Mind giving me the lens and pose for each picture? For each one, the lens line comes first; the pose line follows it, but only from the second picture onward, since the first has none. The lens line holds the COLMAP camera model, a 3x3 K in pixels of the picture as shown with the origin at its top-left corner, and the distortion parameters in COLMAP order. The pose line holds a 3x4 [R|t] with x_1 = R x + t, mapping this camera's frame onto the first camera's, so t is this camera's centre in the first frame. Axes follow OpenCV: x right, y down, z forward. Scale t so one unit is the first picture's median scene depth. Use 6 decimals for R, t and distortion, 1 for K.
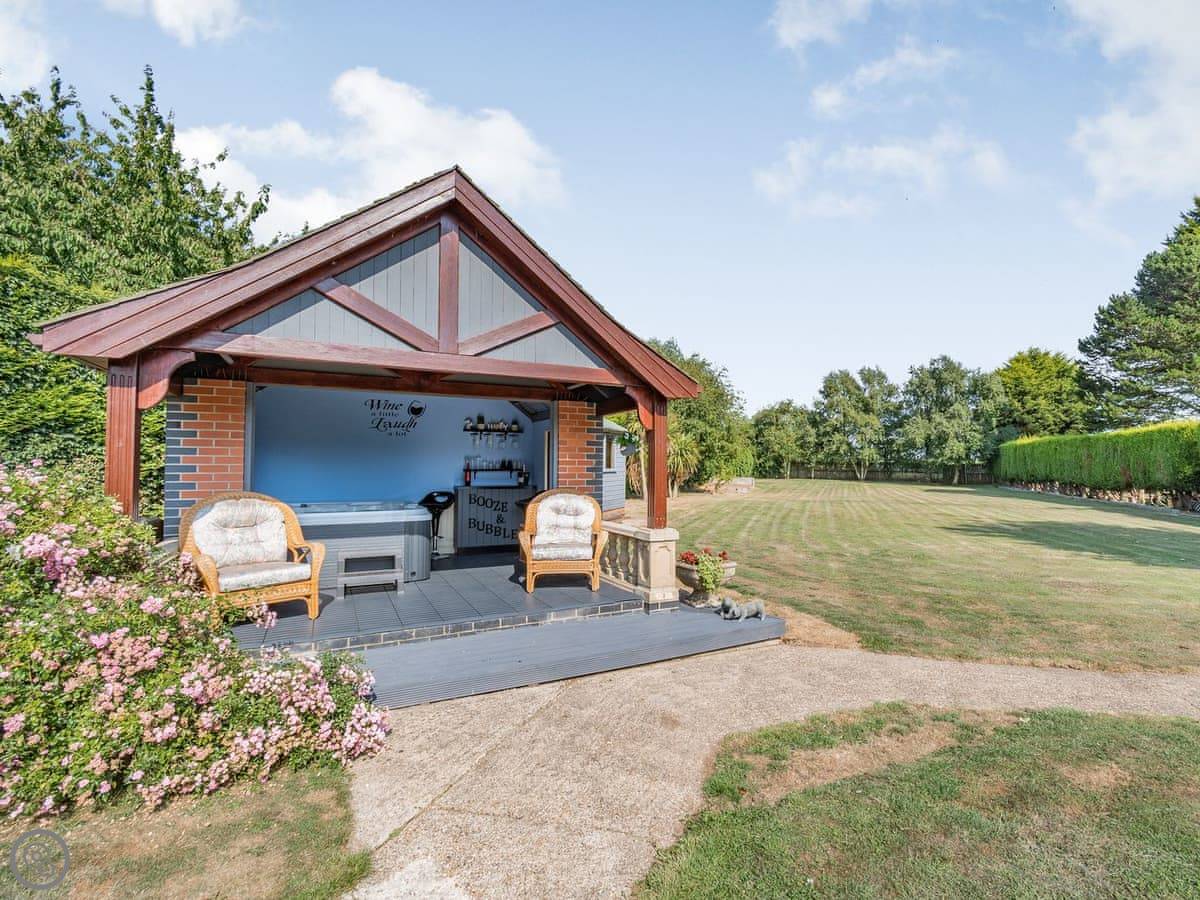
lens RADIAL K [[619.6, 0, 661.5], [0, 619.6, 449.8], [0, 0, 1]] dist [0.002039, -0.000317]
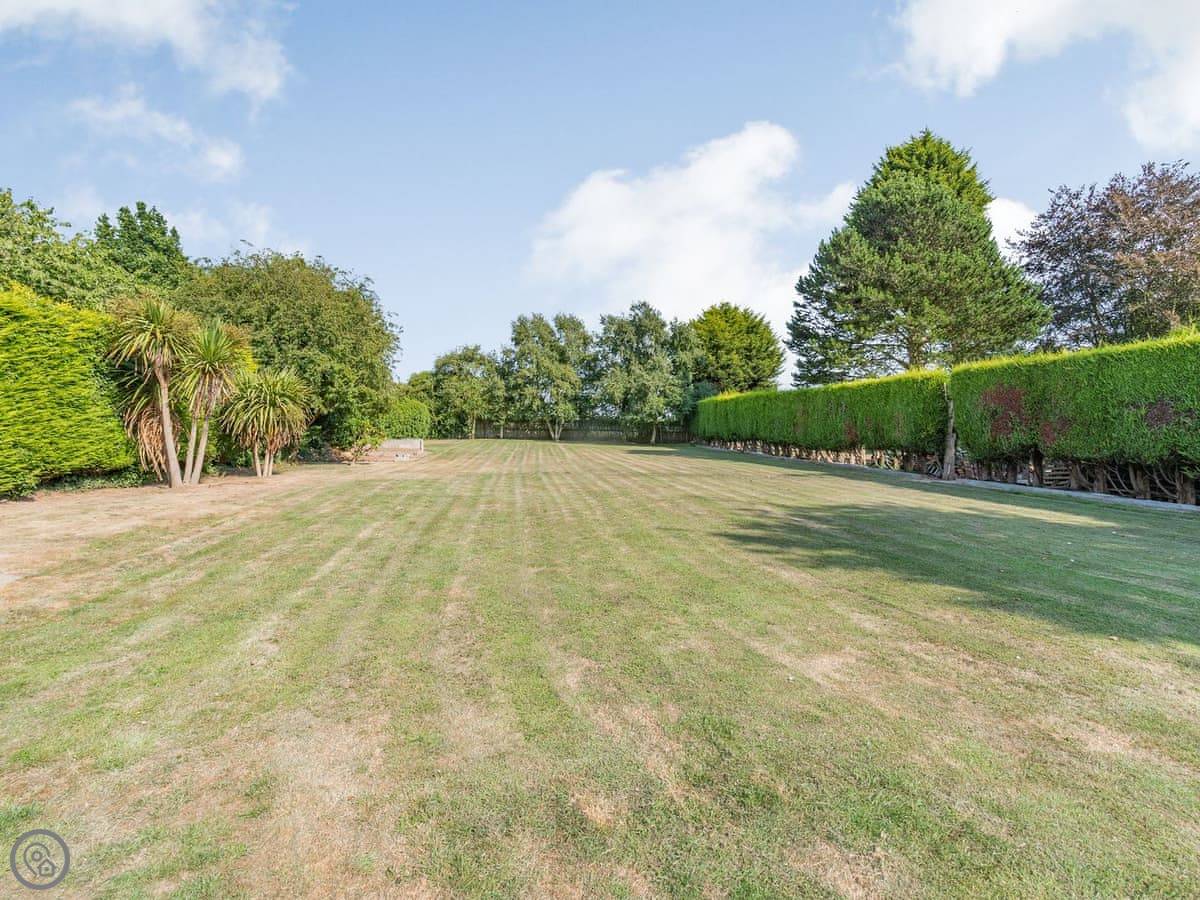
lens RADIAL K [[640.7, 0, 603.3], [0, 640.7, 435.9], [0, 0, 1]] dist [0.001244, 0.000312]
pose [[0.923806, -0.008841, 0.382760, 0.067098], [-0.008215, 0.999045, 0.042903, 0.006960], [-0.382774, -0.042778, 0.922851, 0.247932]]
